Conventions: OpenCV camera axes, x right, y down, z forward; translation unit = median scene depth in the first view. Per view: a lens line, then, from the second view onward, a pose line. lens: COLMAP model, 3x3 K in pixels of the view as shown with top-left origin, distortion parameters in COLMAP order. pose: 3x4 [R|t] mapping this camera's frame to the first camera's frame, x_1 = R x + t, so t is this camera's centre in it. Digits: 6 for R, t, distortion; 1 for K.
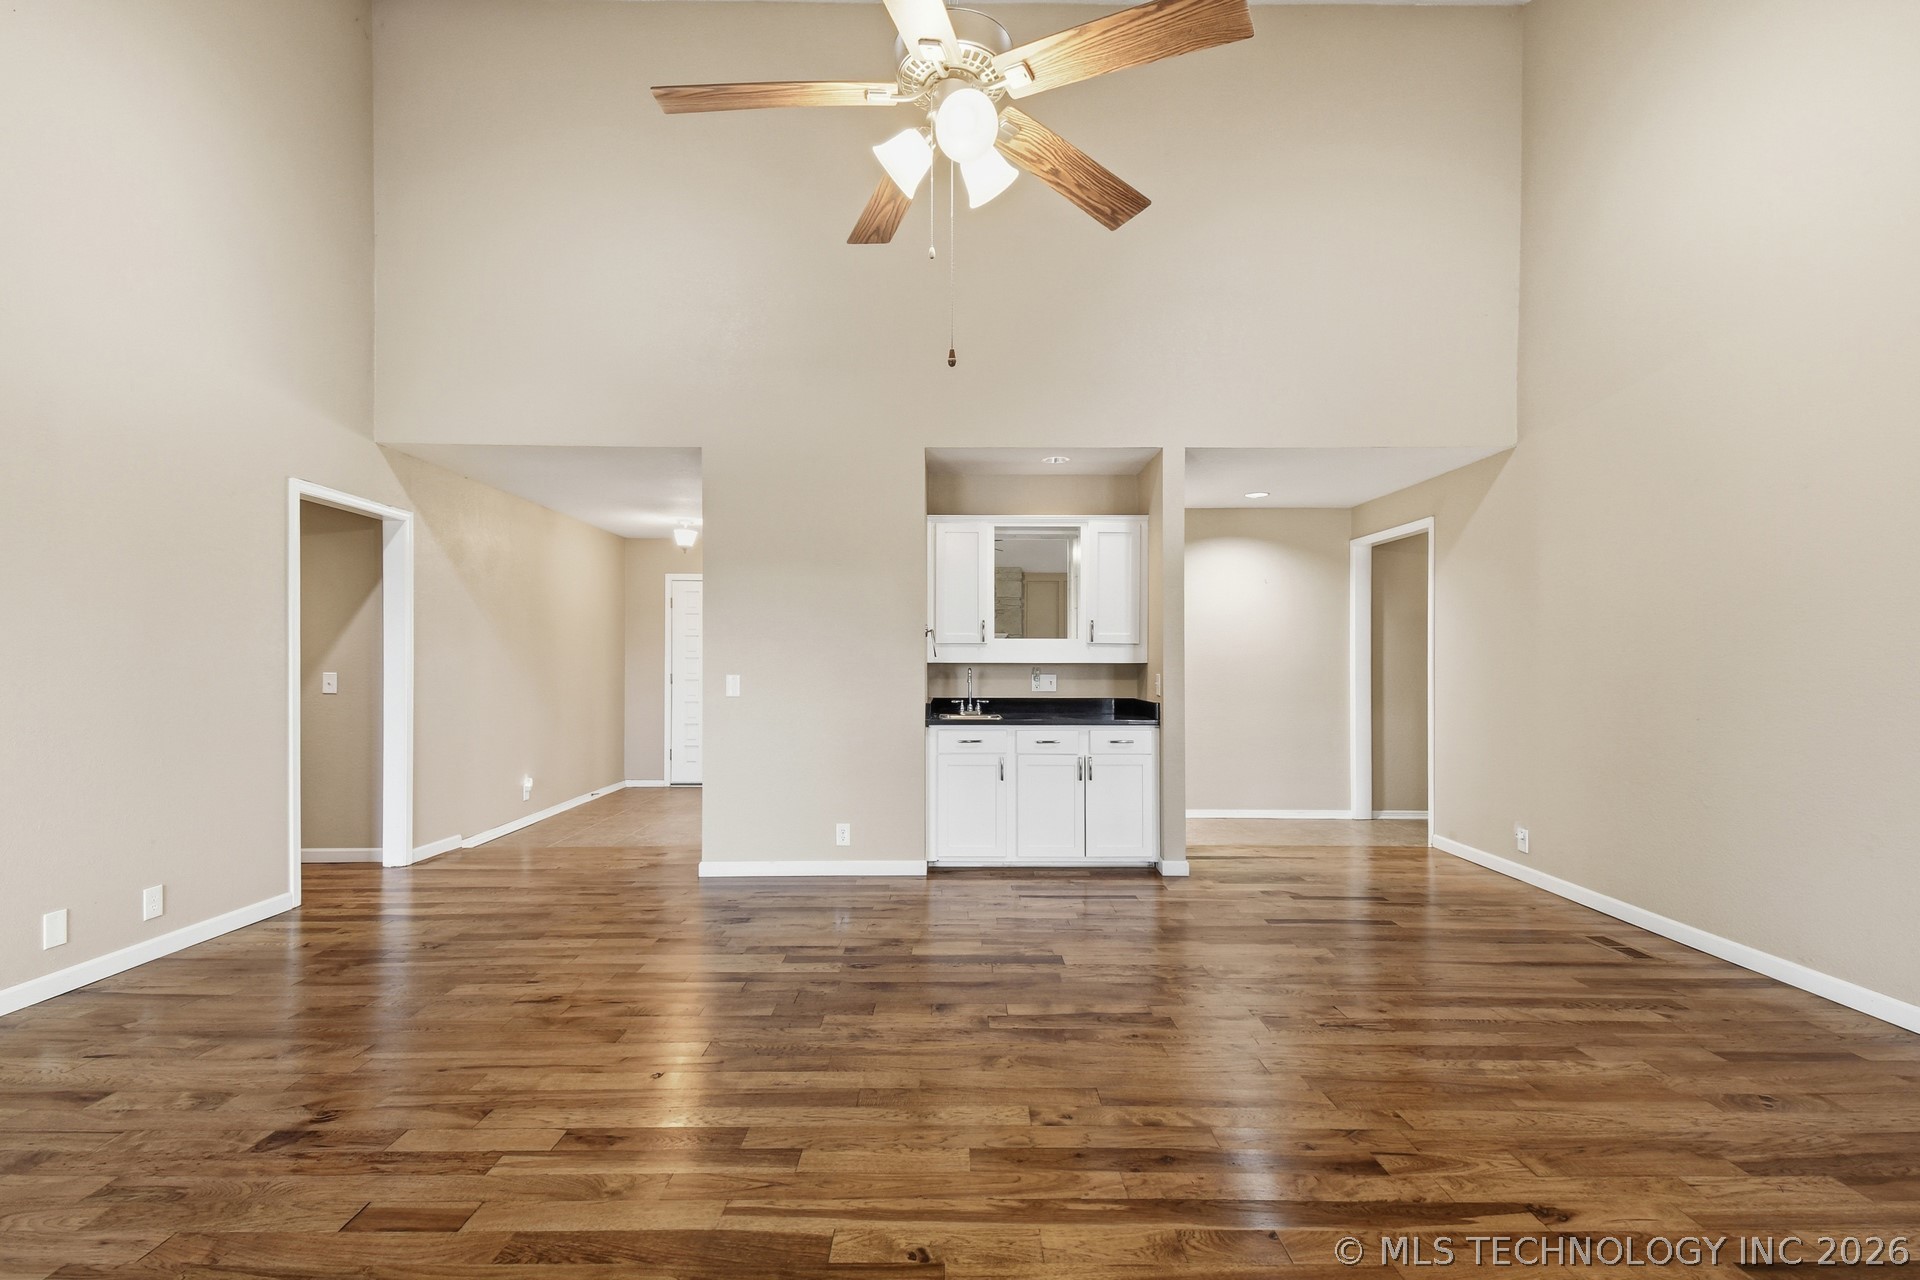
lens RADIAL K [[876.2, 0, 961.2], [0, 876.2, 653.8], [0, 0, 1]] dist [0.042621, -0.024002]
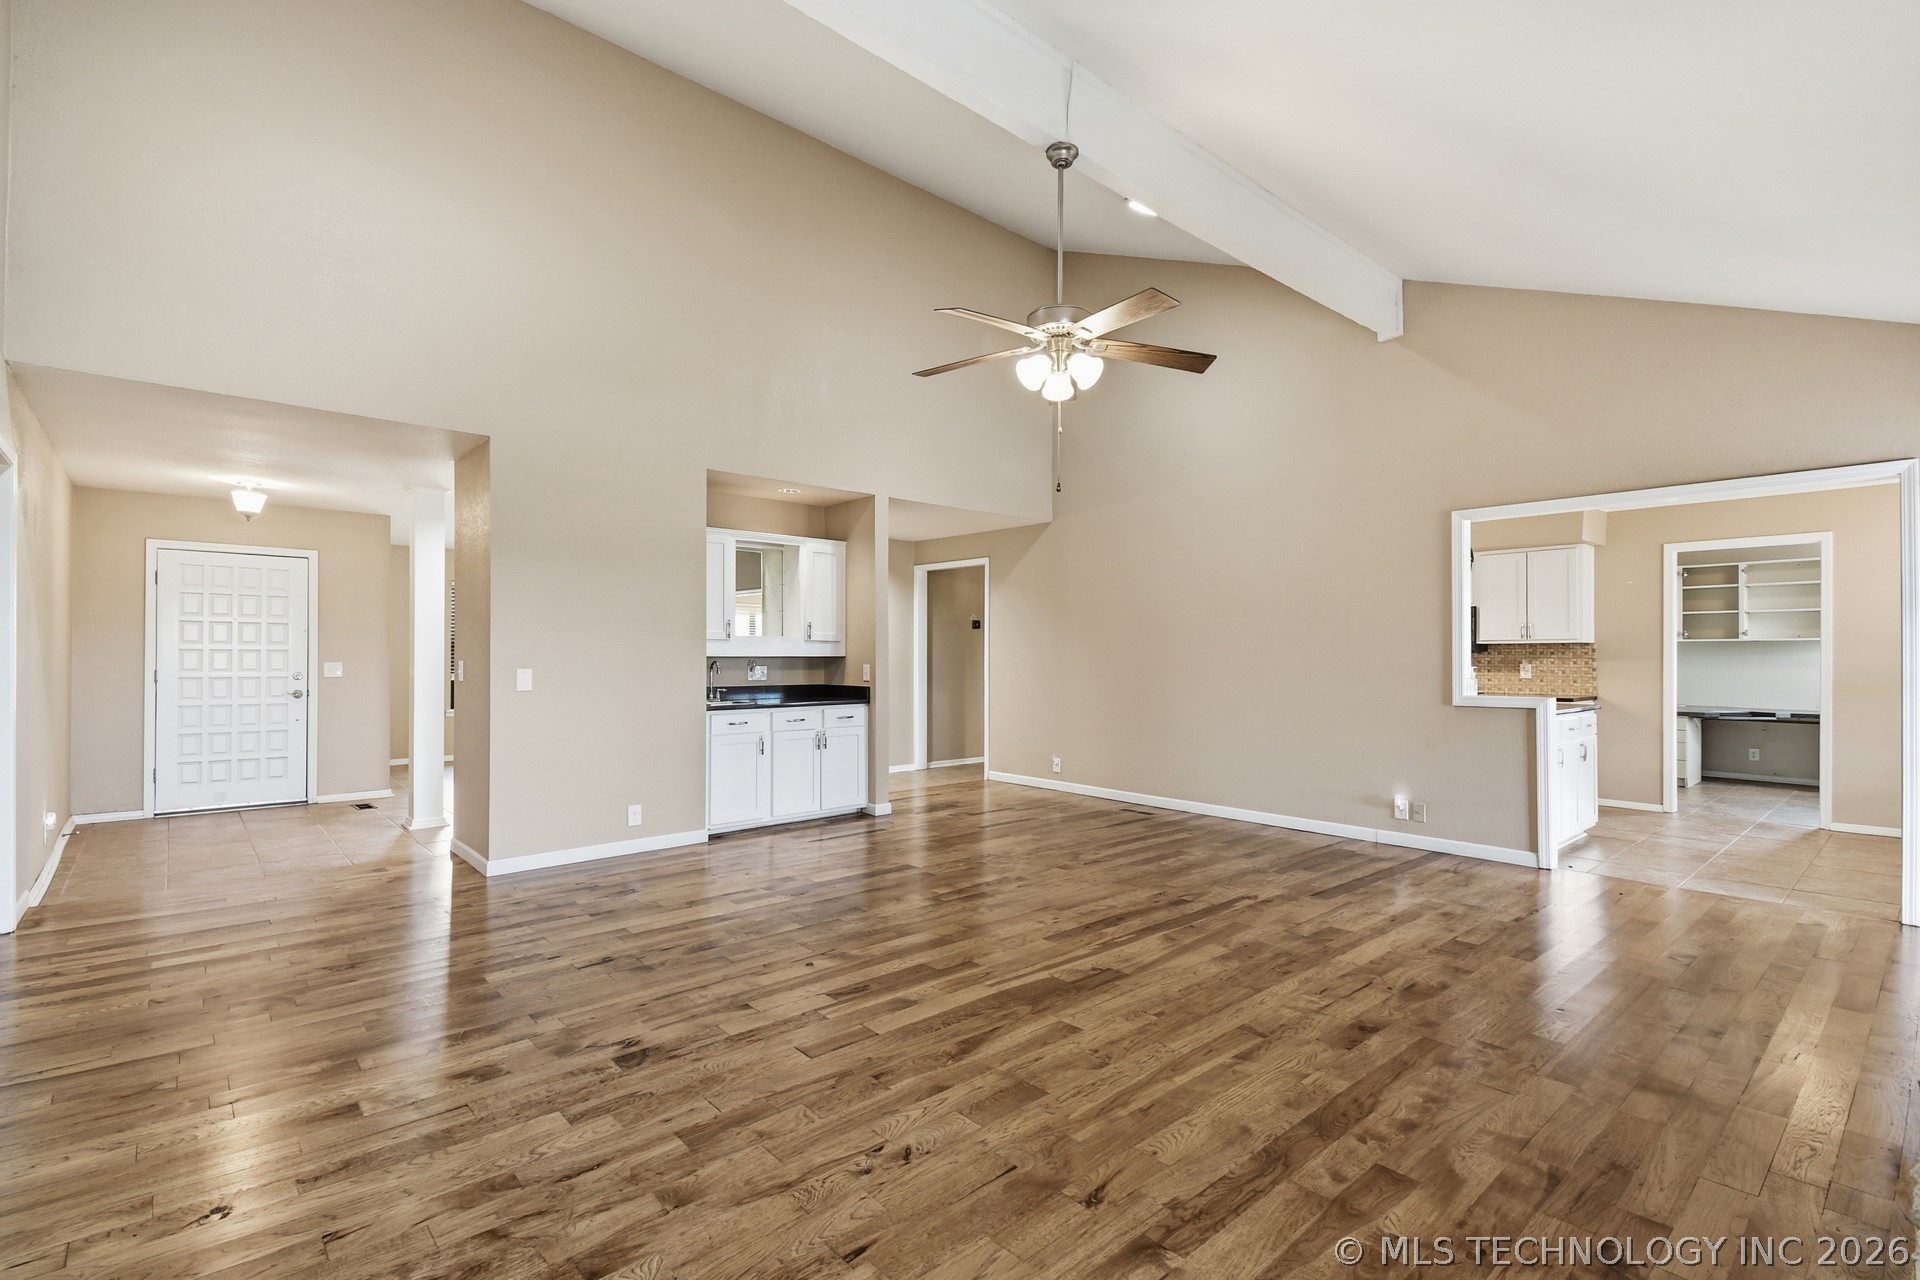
lens RADIAL K [[876.2, 0, 961.2], [0, 876.2, 653.8], [0, 0, 1]] dist [0.042621, -0.024002]
pose [[0.751054, -0.000474, 0.660240, -0.547052], [-0.007407, 0.999931, 0.009144, -0.006878], [-0.660199, -0.011758, 0.750999, -0.082404]]
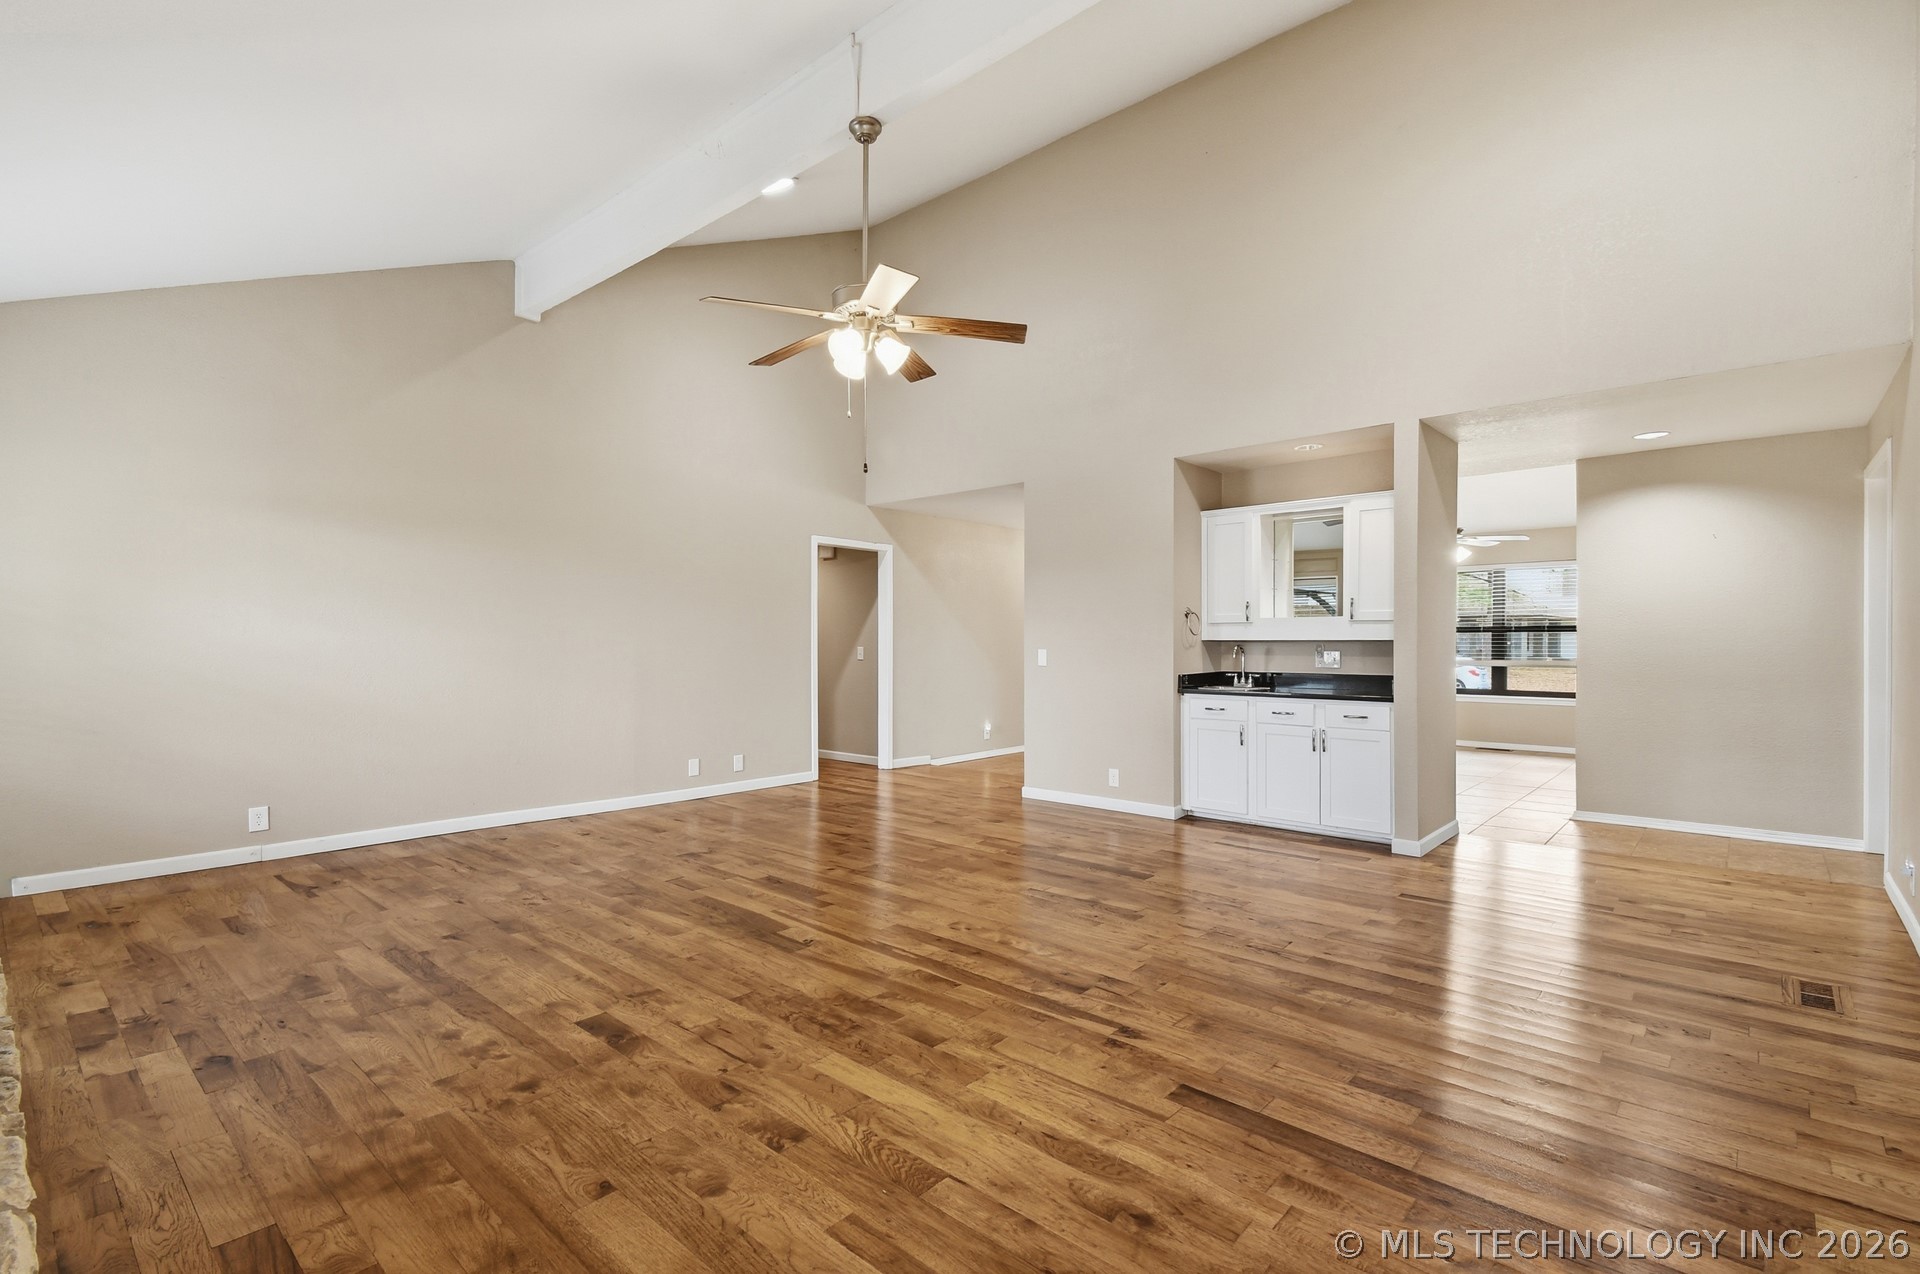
lens RADIAL K [[894.3, 0, 963.3], [0, 894.3, 636.6], [0, 0, 1]] dist [0.035275, -0.036544]
pose [[0.740348, -0.002825, -0.672218, 0.553338], [0.006204, 0.999977, 0.002630, 0.000690], [0.672195, -0.006118, 0.740349, -0.083134]]
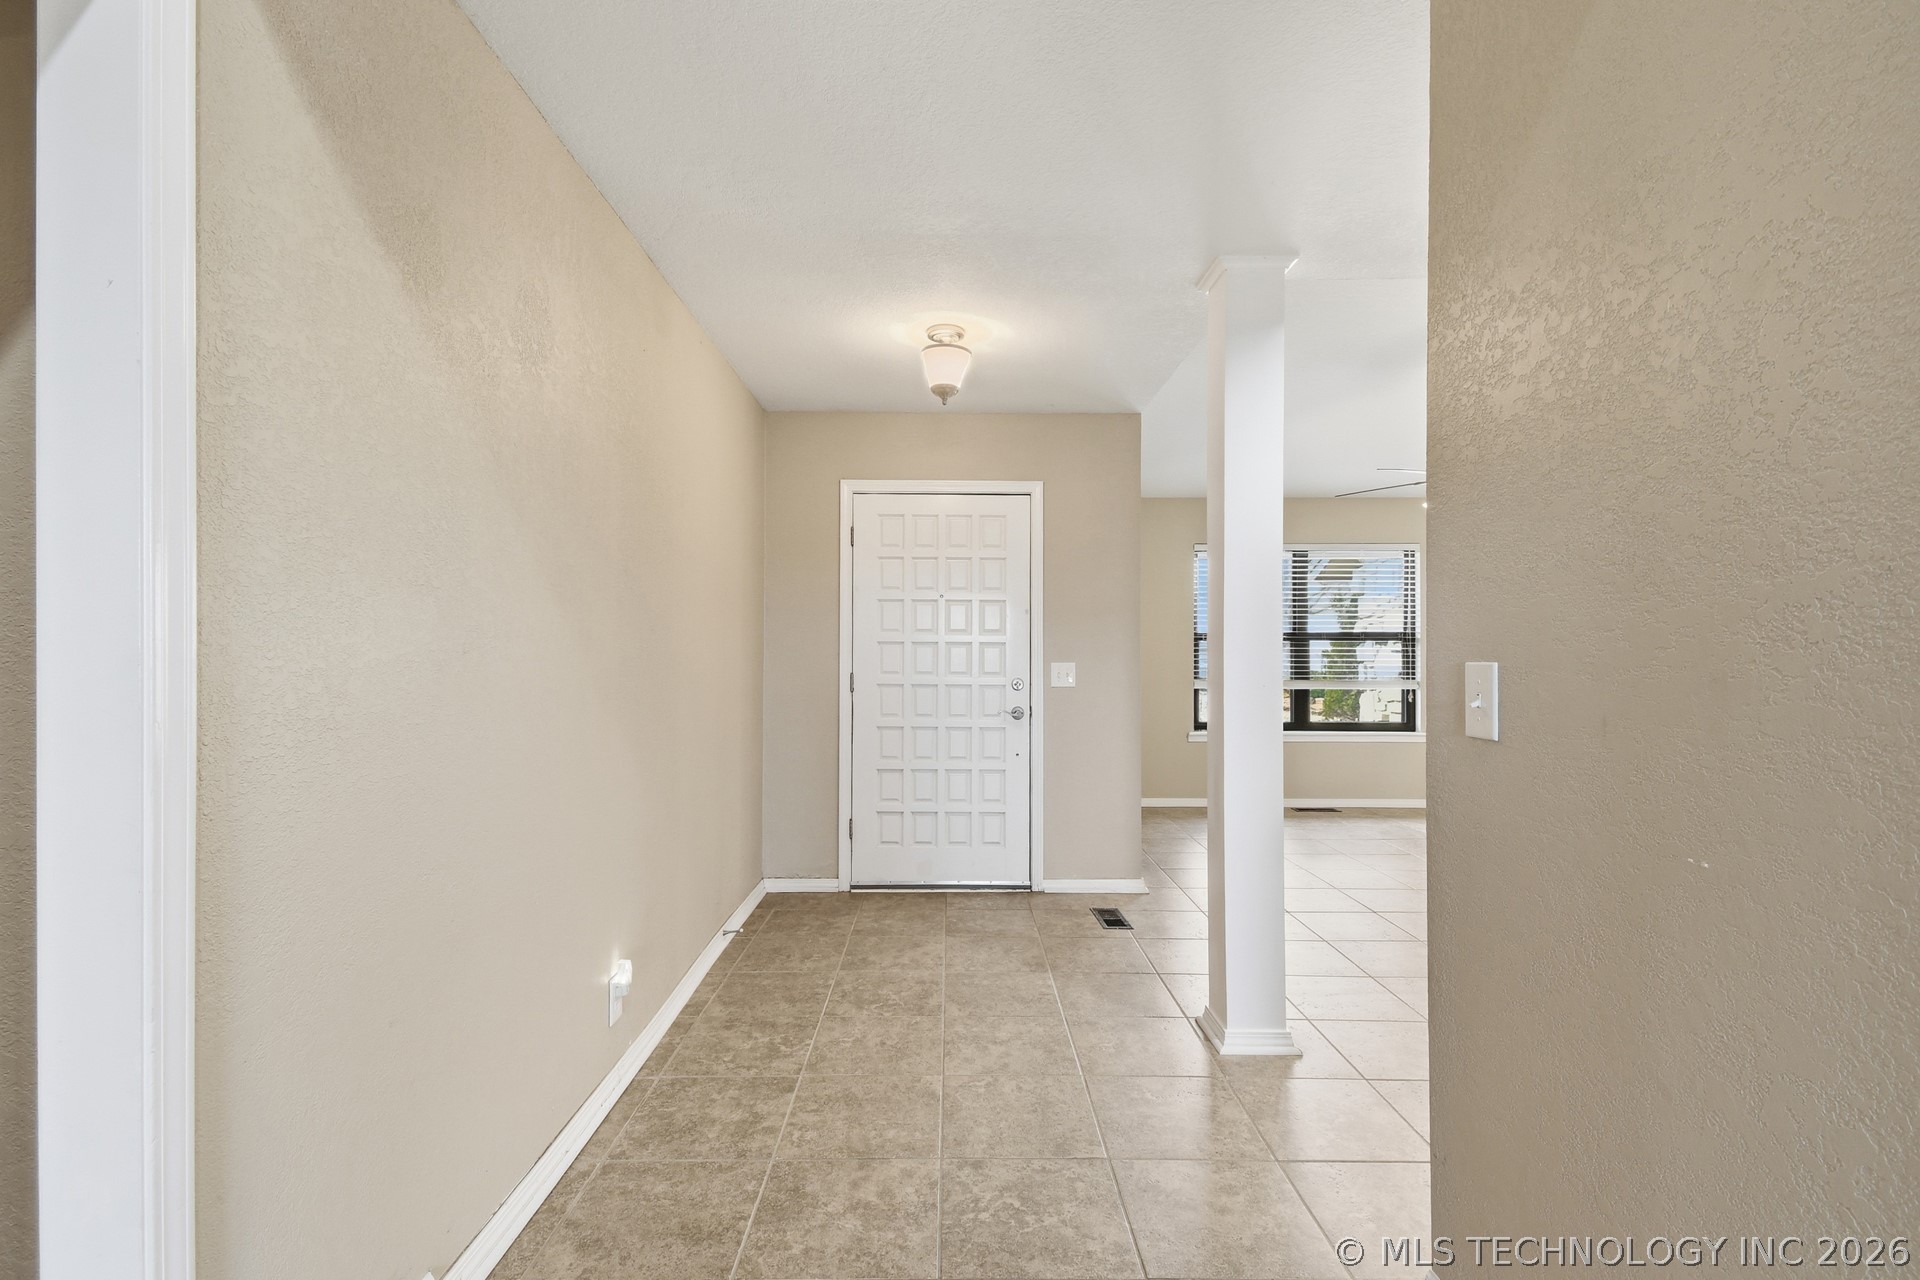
lens RADIAL K [[872.9, 0, 962.1], [0, 872.9, 652.9], [0, 0, 1]] dist [0.030047, -0.032334]
pose [[0.999952, -0.003266, 0.009277, -0.465326], [0.003190, 0.999962, 0.008103, 0.011398], [-0.009303, -0.008073, 0.999924, 0.838688]]
